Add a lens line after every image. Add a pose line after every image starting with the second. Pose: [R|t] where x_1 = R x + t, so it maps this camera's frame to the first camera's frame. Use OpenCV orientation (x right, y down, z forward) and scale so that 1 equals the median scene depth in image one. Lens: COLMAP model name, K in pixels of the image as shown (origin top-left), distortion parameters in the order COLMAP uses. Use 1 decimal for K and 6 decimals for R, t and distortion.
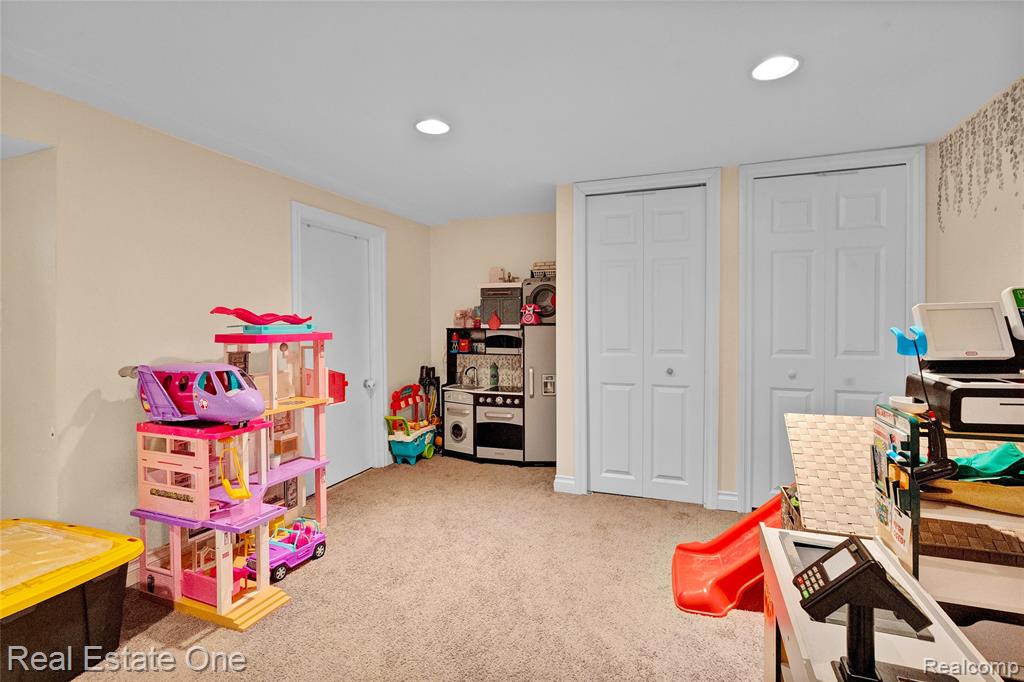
lens RADIAL K [[471.4, 0, 514.8], [0, 471.4, 331.2], [0, 0, 1]] dist [-0.007365, 0.002820]
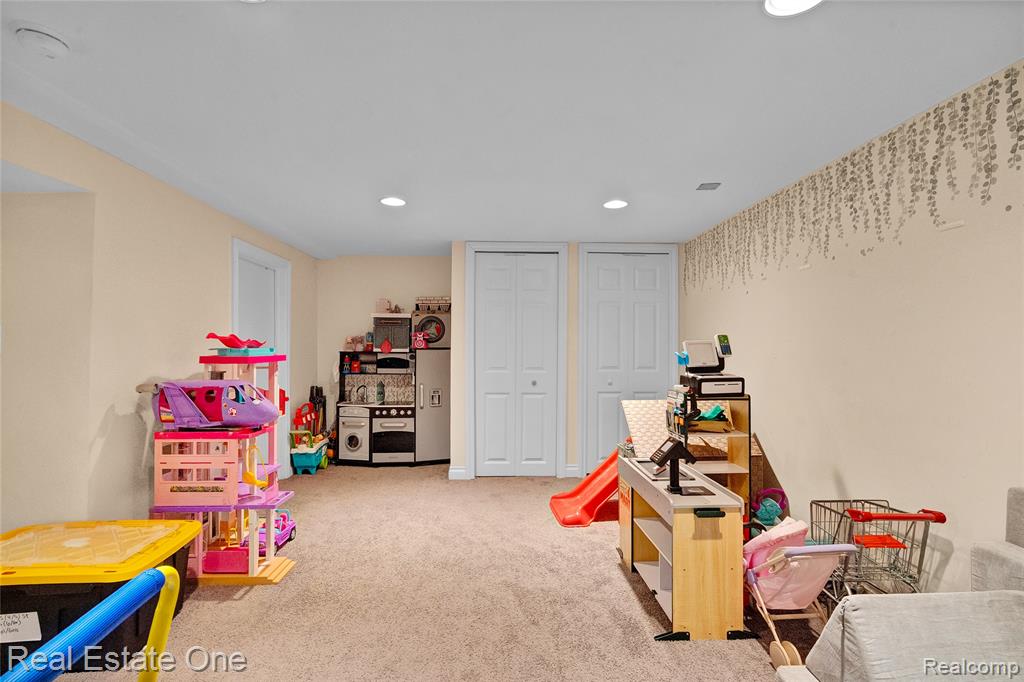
lens RADIAL K [[471.4, 0, 511.1], [0, 471.4, 345.0], [0, 0, 1]] dist [-0.007365, 0.002820]
pose [[0.920318, 0.008959, 0.391068, -0.331160], [-0.000720, 0.999775, -0.021207, 0.002679], [-0.391170, 0.019236, 0.920118, -0.310602]]
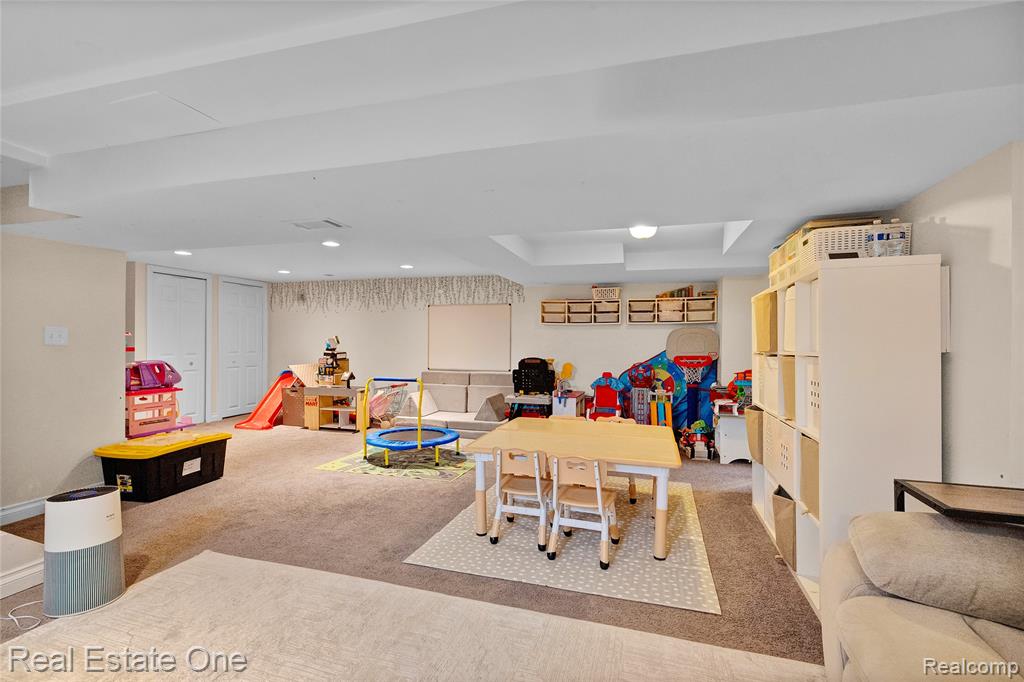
lens RADIAL K [[471.4, 0, 504.6], [0, 471.4, 338.9], [0, 0, 1]] dist [-0.007365, 0.002820]
pose [[-0.057086, 0.007874, 0.998338, -2.169738], [0.006684, 0.999950, -0.007505, -0.000572], [-0.998347, 0.006244, -0.057136, -0.335110]]
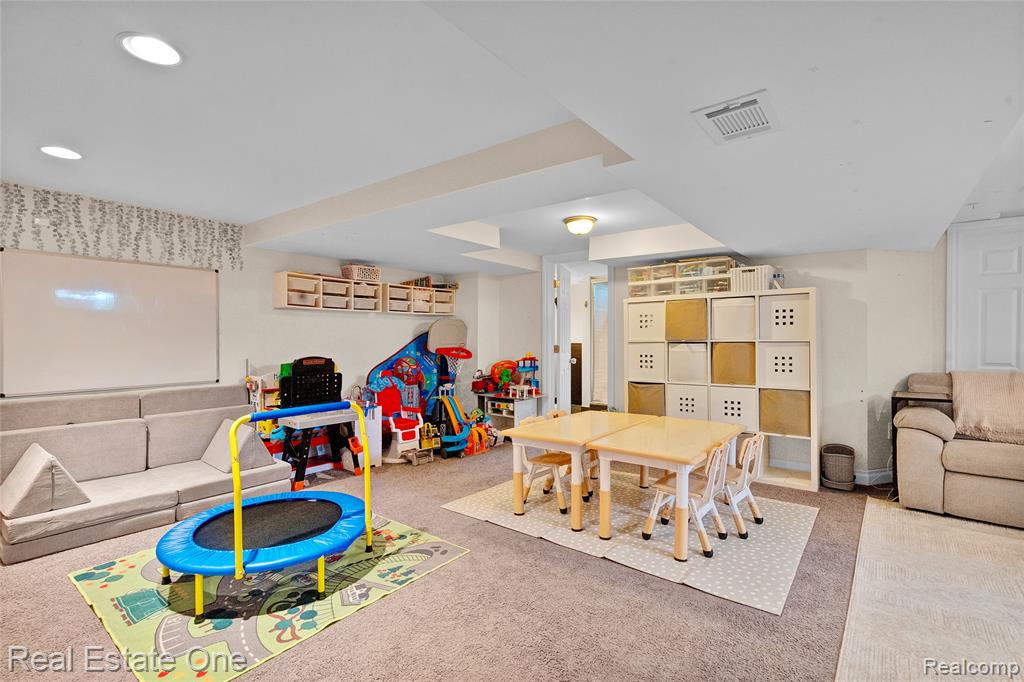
lens RADIAL K [[471.4, 0, 516.8], [0, 471.4, 340.3], [0, 0, 1]] dist [-0.007365, 0.002820]
pose [[-0.955271, -0.001626, 0.295727, -0.803642], [0.004587, 0.999783, 0.020315, -0.009601], [-0.295696, 0.020763, -0.955056, 0.829989]]
